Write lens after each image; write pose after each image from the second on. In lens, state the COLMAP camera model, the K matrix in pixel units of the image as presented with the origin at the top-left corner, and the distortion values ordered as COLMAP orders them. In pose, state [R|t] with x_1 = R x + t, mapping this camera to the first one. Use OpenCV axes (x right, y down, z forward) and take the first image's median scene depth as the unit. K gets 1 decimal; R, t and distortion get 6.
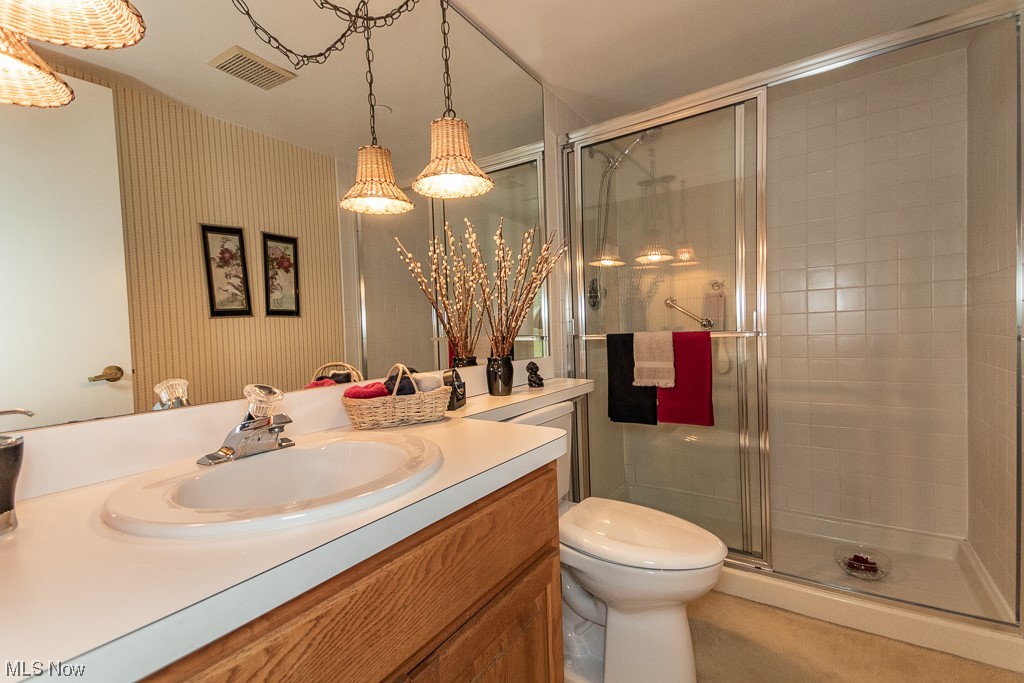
lens RADIAL K [[477.5, 0, 509.9], [0, 477.5, 344.0], [0, 0, 1]] dist [0.052562, -0.036587]
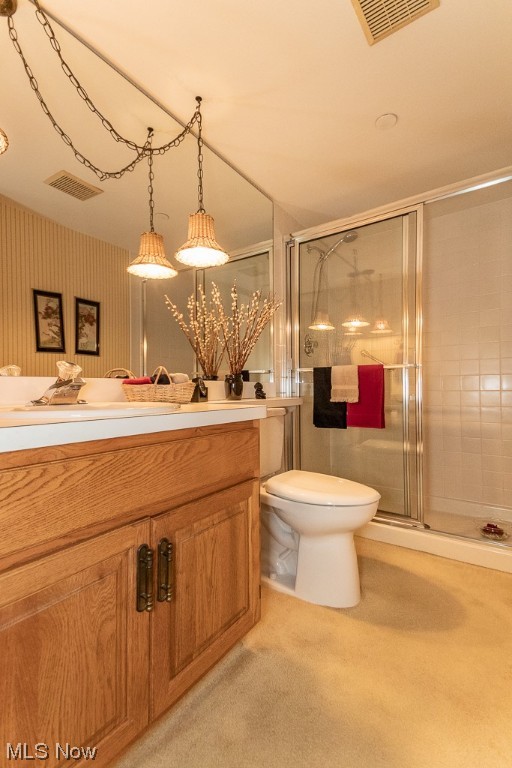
lens RADIAL K [[354.5, 0, 256.3], [0, 354.5, 367.4], [0, 0, 1]] dist [0.046303, -0.013962]
pose [[0.999945, 0.010408, -0.001156, 0.038814], [-0.010464, 0.997389, -0.071447, 0.065802], [0.000409, 0.071456, 0.997444, -0.064893]]
